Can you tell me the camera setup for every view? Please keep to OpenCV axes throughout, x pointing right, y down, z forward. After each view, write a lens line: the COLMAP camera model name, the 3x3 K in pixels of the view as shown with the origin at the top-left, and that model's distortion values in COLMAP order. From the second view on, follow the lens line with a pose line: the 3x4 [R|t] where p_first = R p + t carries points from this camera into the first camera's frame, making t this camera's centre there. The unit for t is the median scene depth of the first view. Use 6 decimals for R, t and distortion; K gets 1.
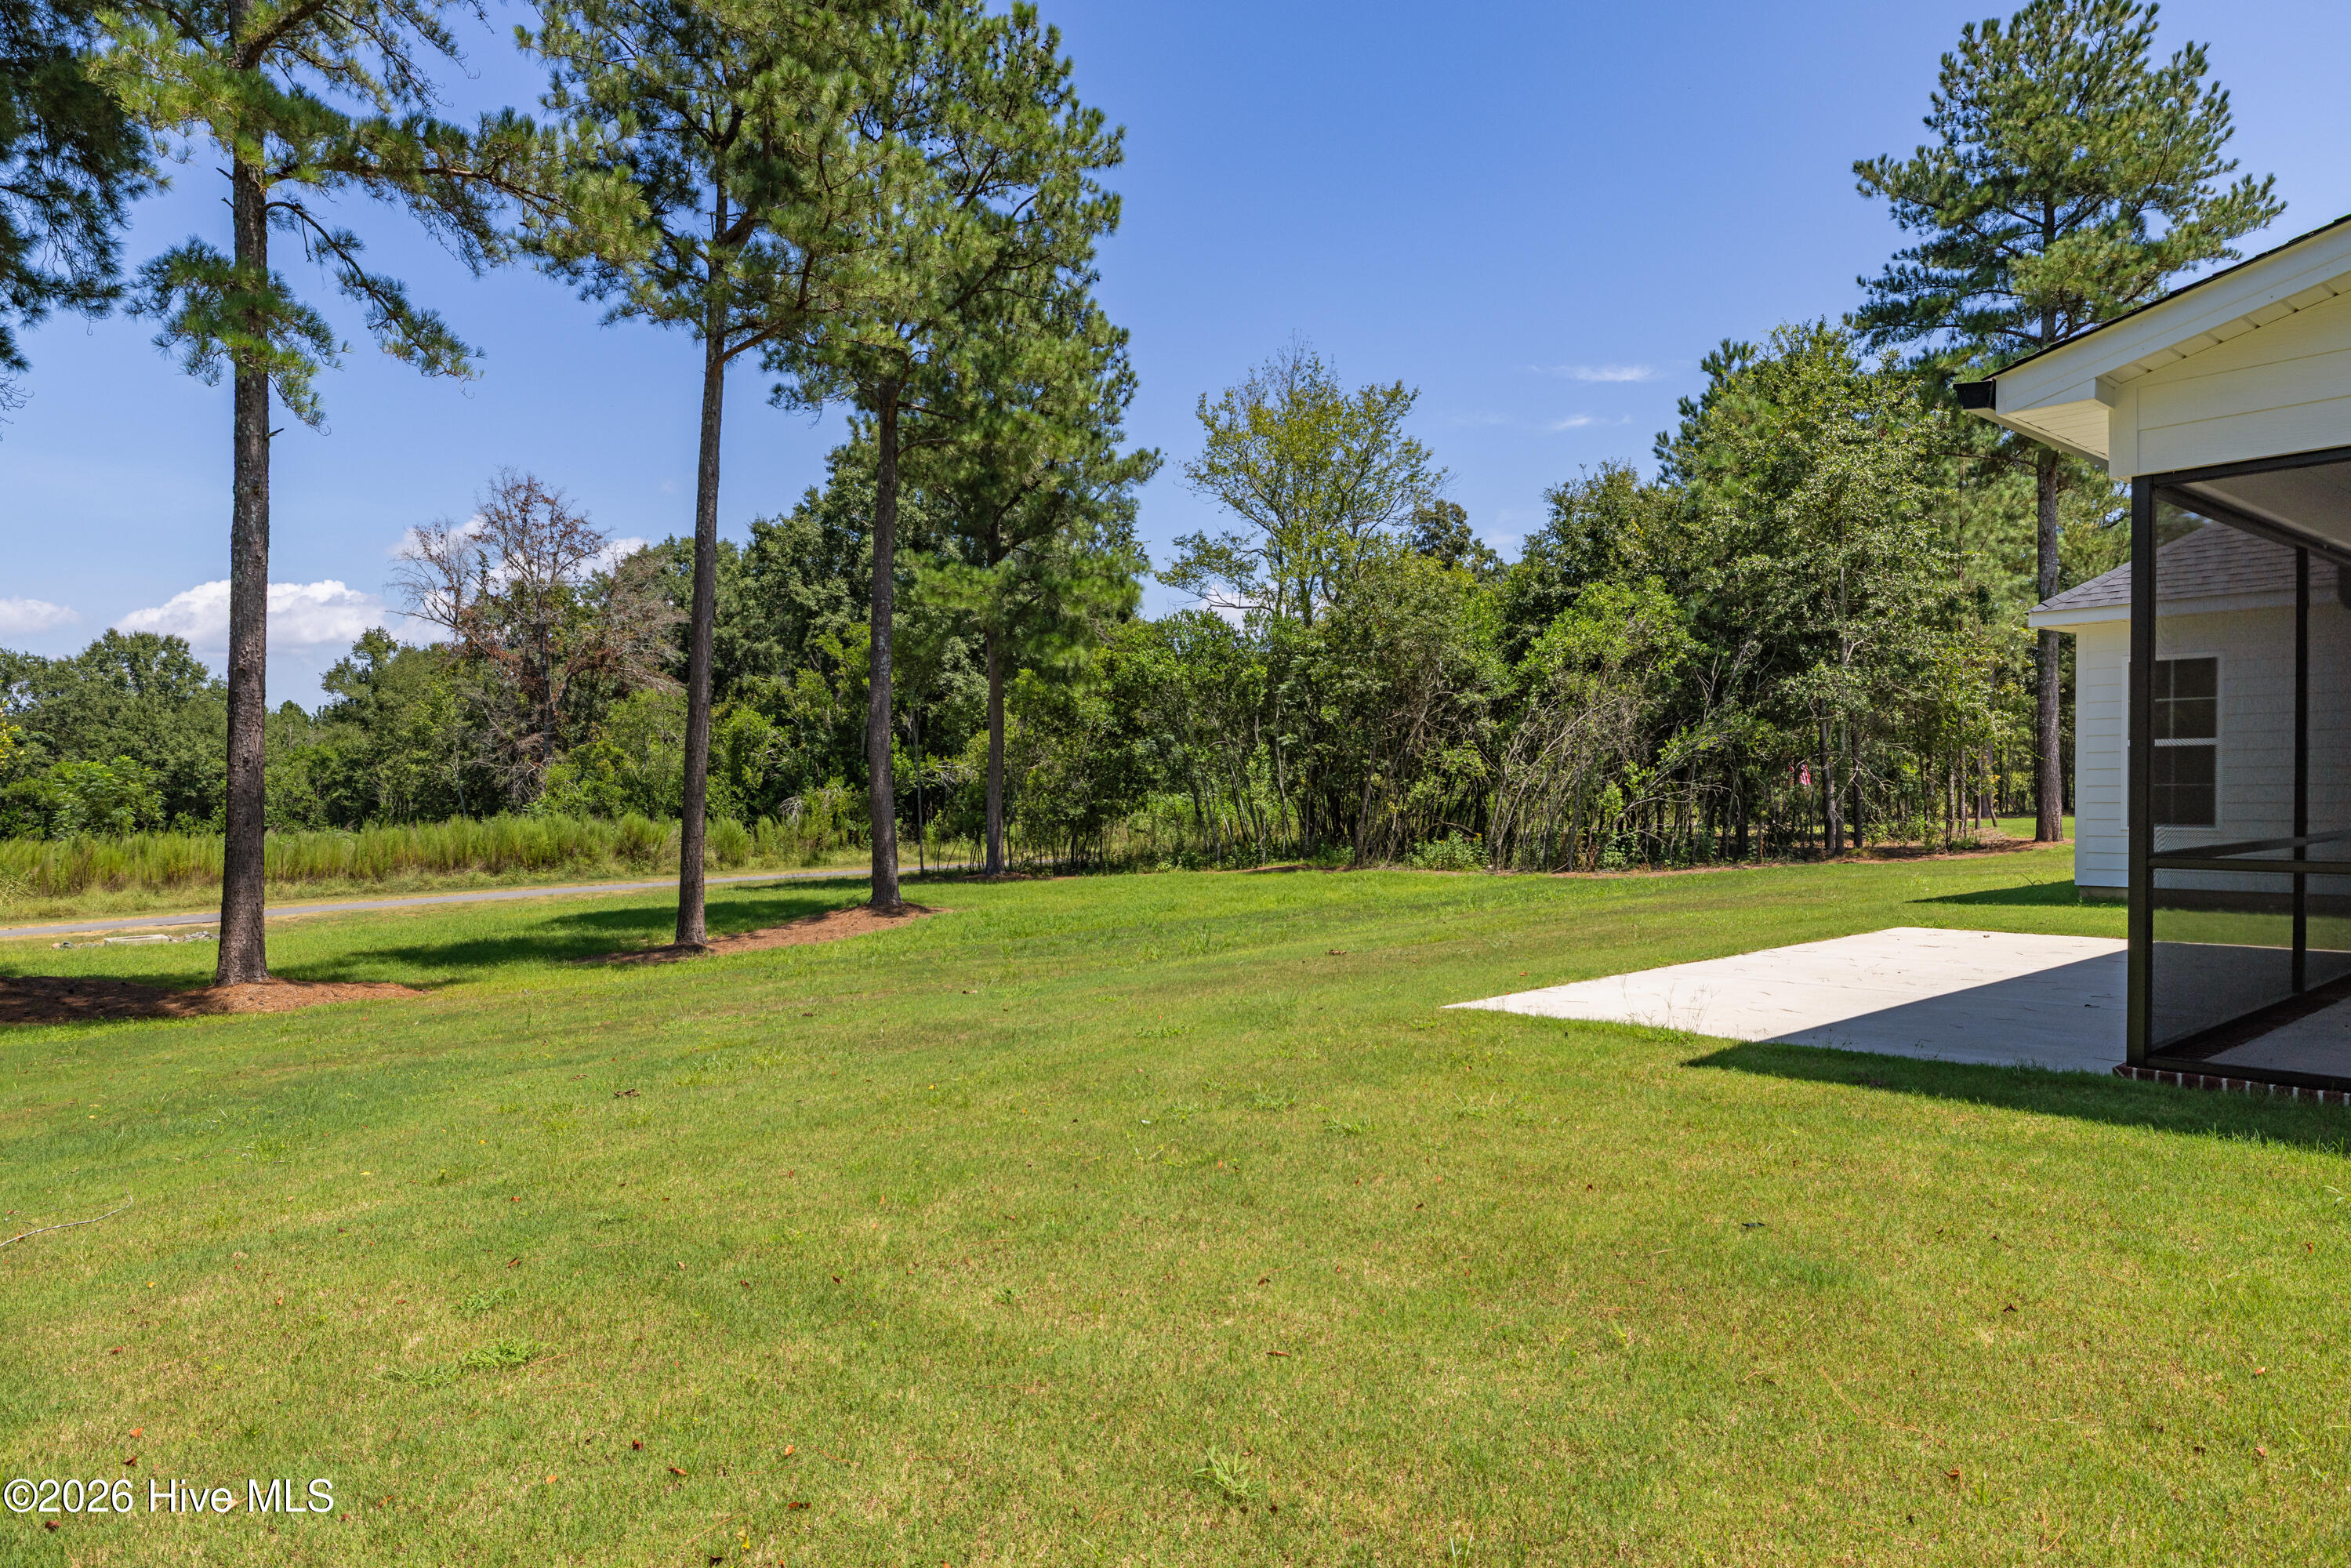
lens RADIAL K [[1474.7, 0, 1171.4], [0, 1474.7, 825.1], [0, 0, 1]] dist [0.000978, 0.001036]
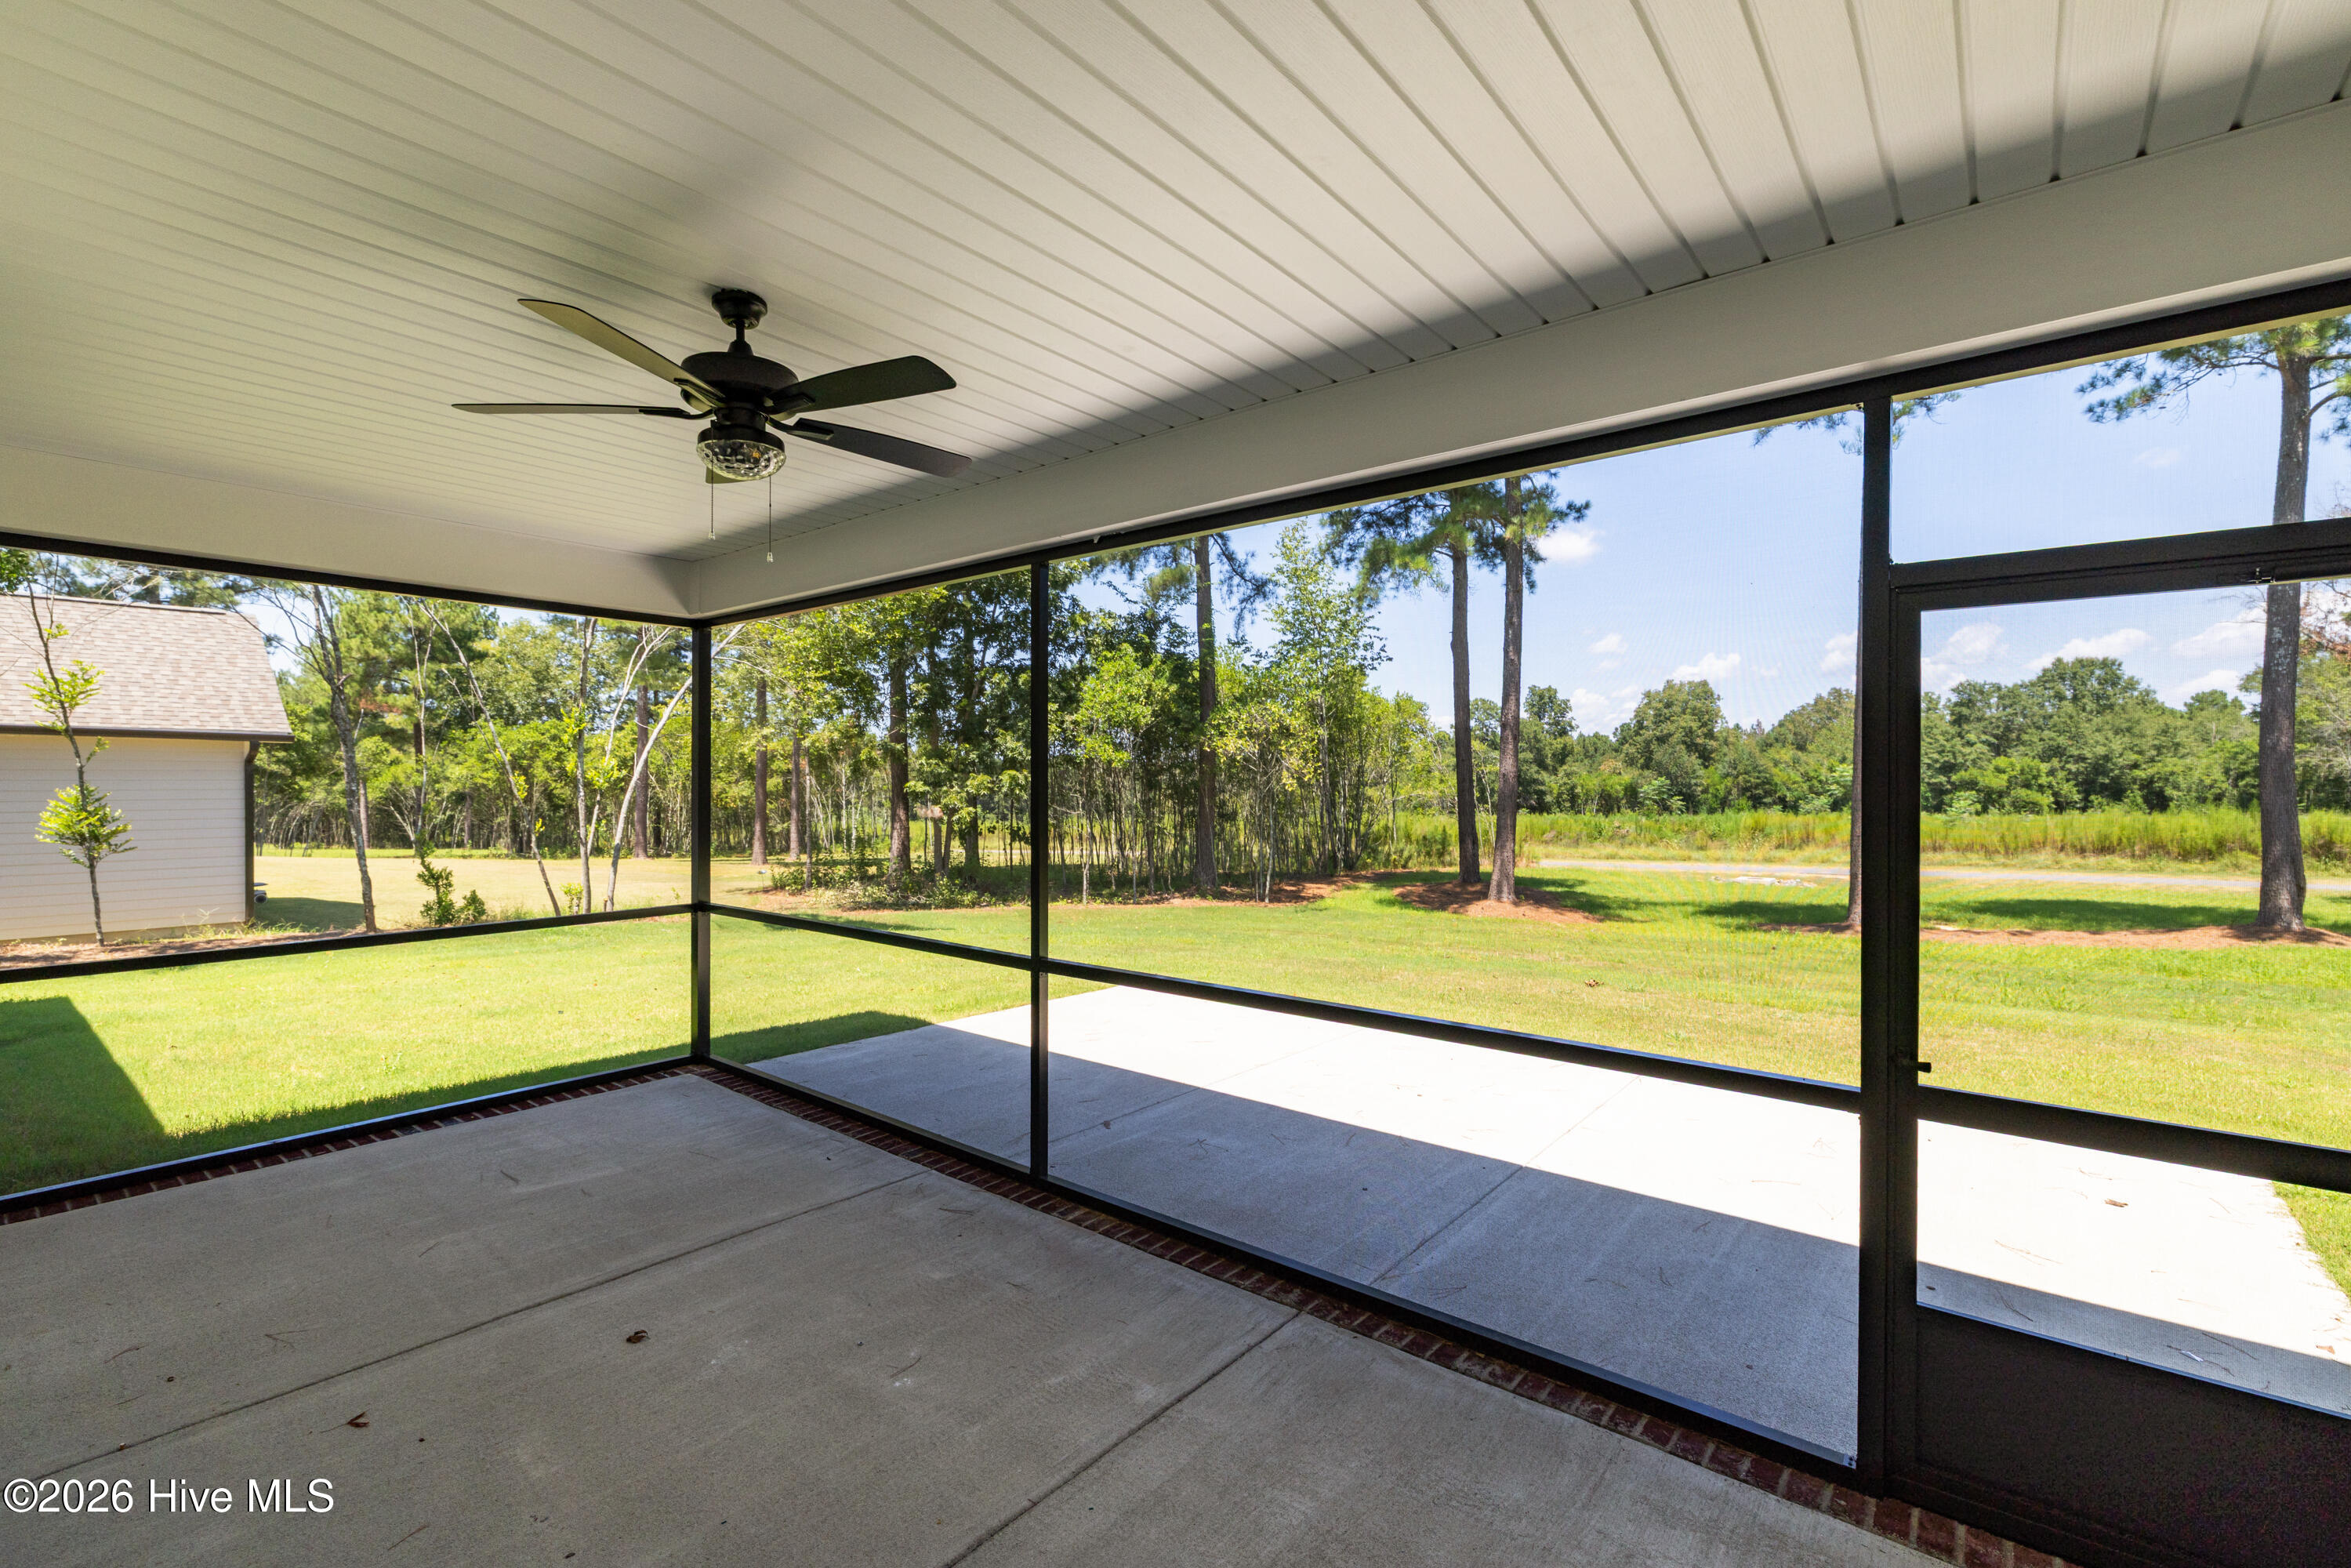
lens RADIAL K [[1034.5, 0, 1171.1], [0, 1034.5, 779.9], [0, 0, 1]] dist [-0.000364, 0.000595]
pose [[0.162240, 0.011102, -0.986689, 0.259583], [-0.028211, 0.999580, 0.006608, -0.016821], [0.986348, 0.026763, 0.162485, 0.194453]]
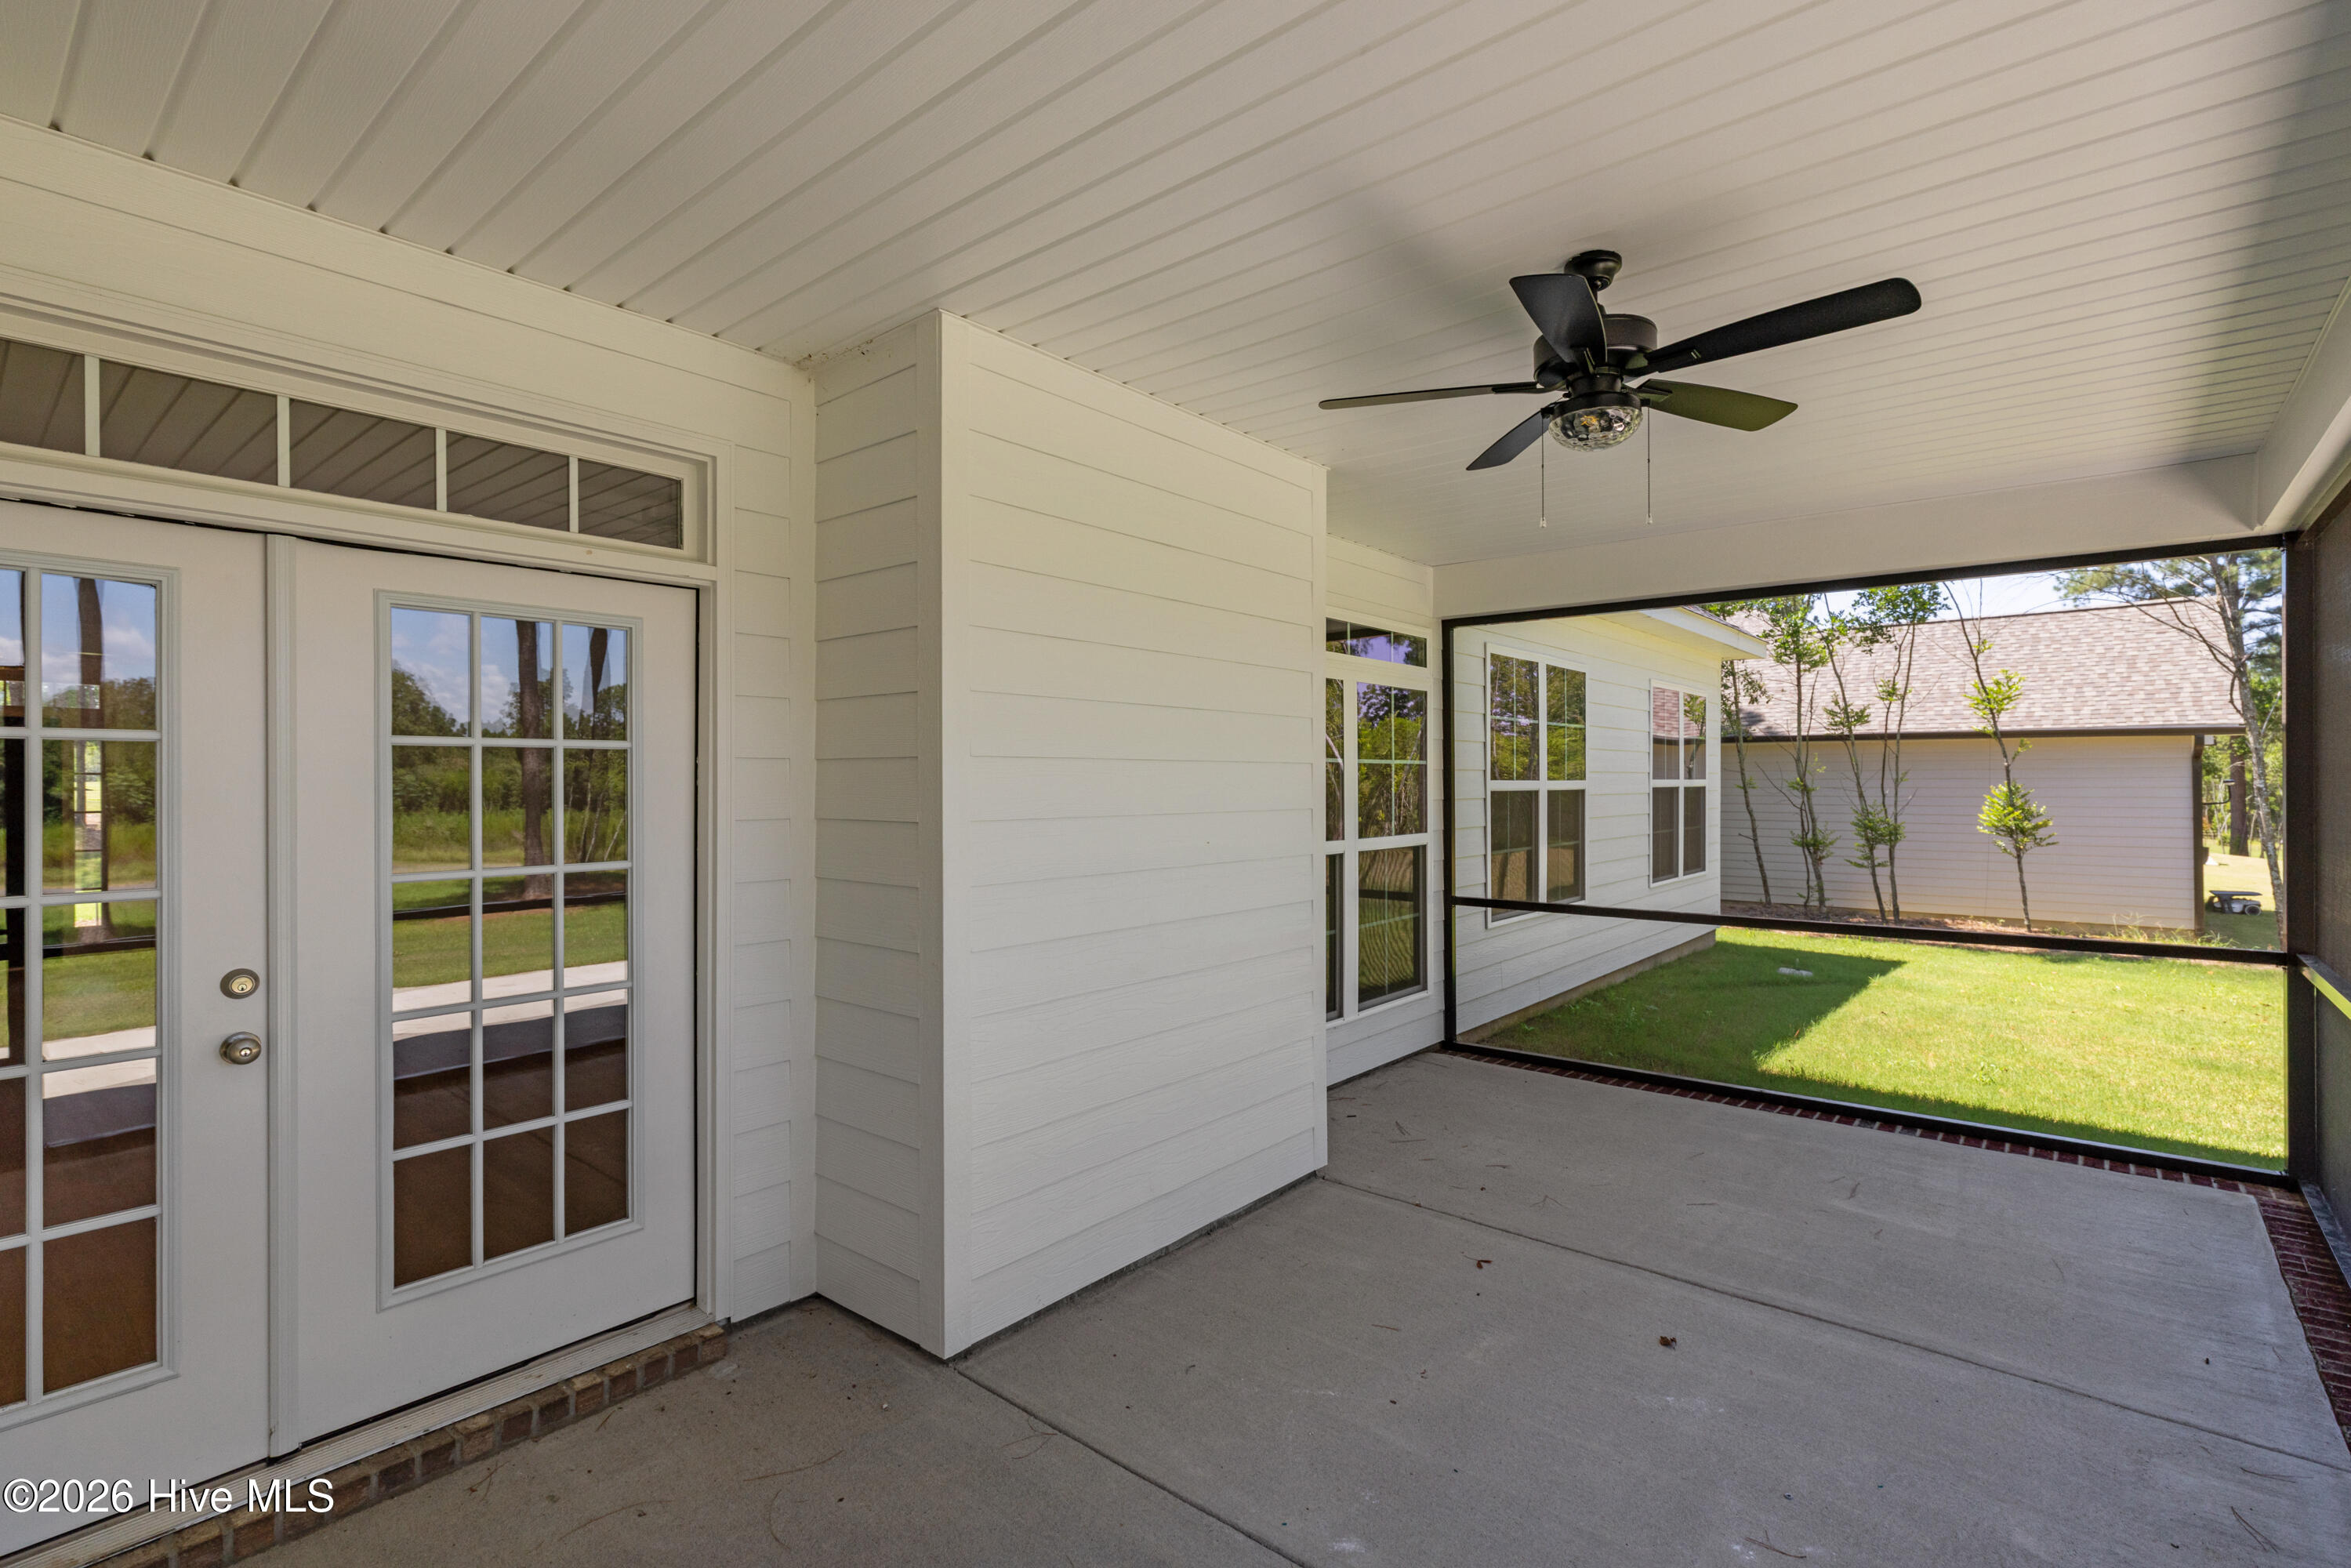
lens RADIAL K [[1082.0, 0, 1175.5], [0, 1082.0, 784.0], [0, 0, 1]] dist [0.003213, -0.000153]
pose [[-0.988356, 0.015403, -0.151377, 0.223676], [0.011144, 0.999519, 0.028944, -0.016919], [0.151750, 0.026920, -0.988052, 0.241059]]
